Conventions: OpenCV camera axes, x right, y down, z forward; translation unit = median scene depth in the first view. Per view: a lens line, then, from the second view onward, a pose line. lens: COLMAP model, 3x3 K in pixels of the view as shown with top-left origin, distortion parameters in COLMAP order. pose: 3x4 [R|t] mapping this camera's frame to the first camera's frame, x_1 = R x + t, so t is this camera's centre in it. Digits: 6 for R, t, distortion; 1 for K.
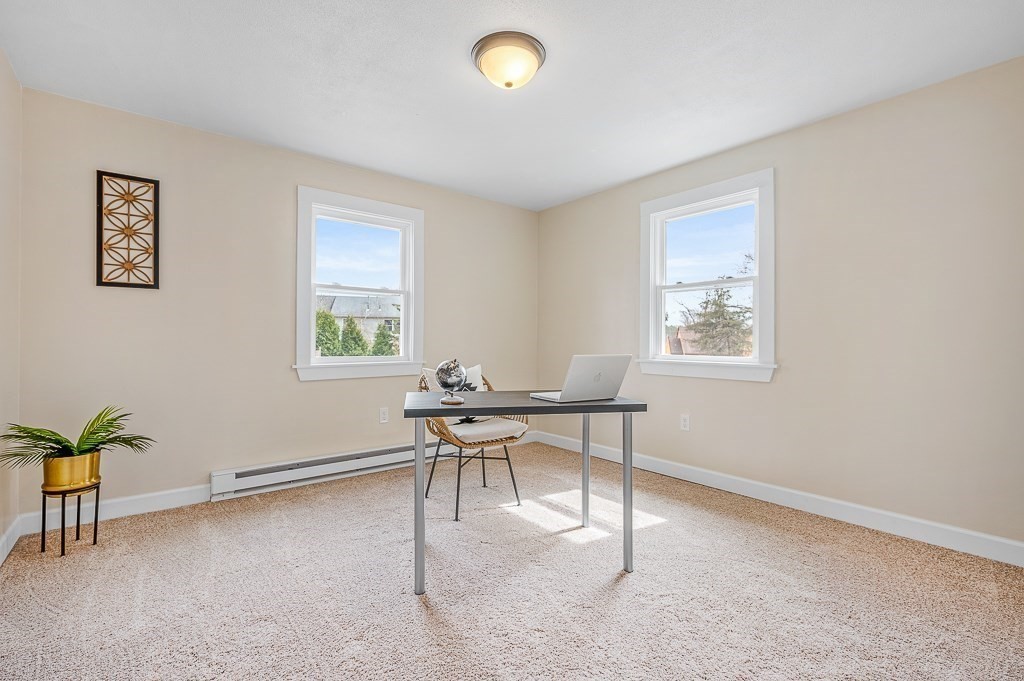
lens RADIAL K [[456.5, 0, 510.4], [0, 456.5, 337.9], [0, 0, 1]] dist [0.000751, 0.000179]
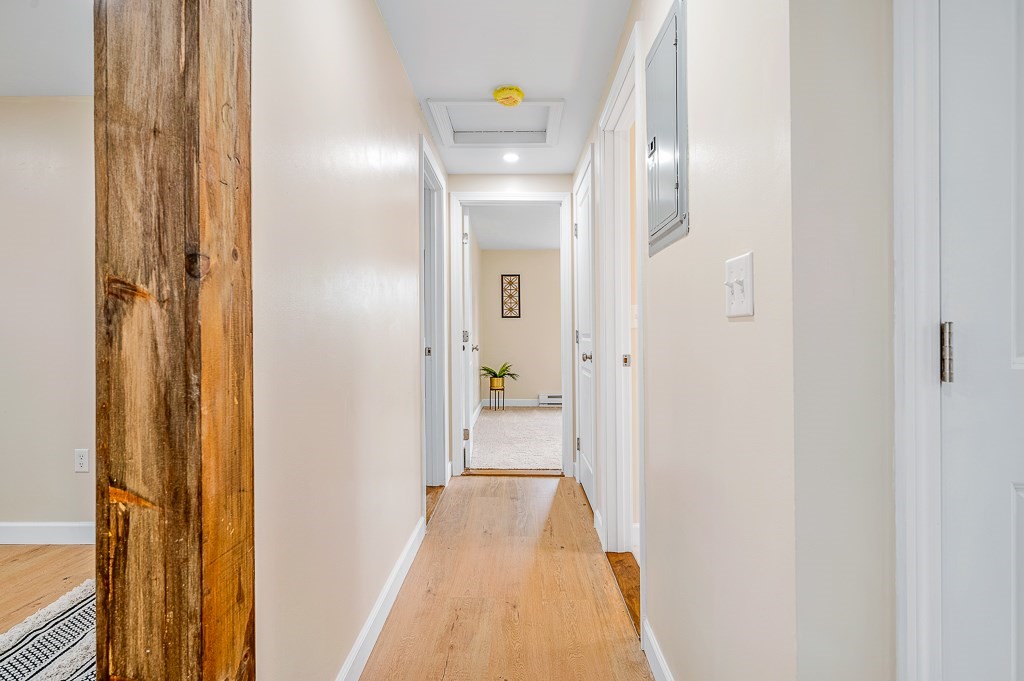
lens RADIAL K [[536.4, 0, 511.3], [0, 536.4, 335.8], [0, 0, 1]] dist [-0.005941, -0.000185]
pose [[0.757929, -0.013844, -0.652190, 1.137812], [0.017307, 0.999850, -0.001111, -0.008388], [0.652107, -0.010446, 0.758055, -1.294740]]
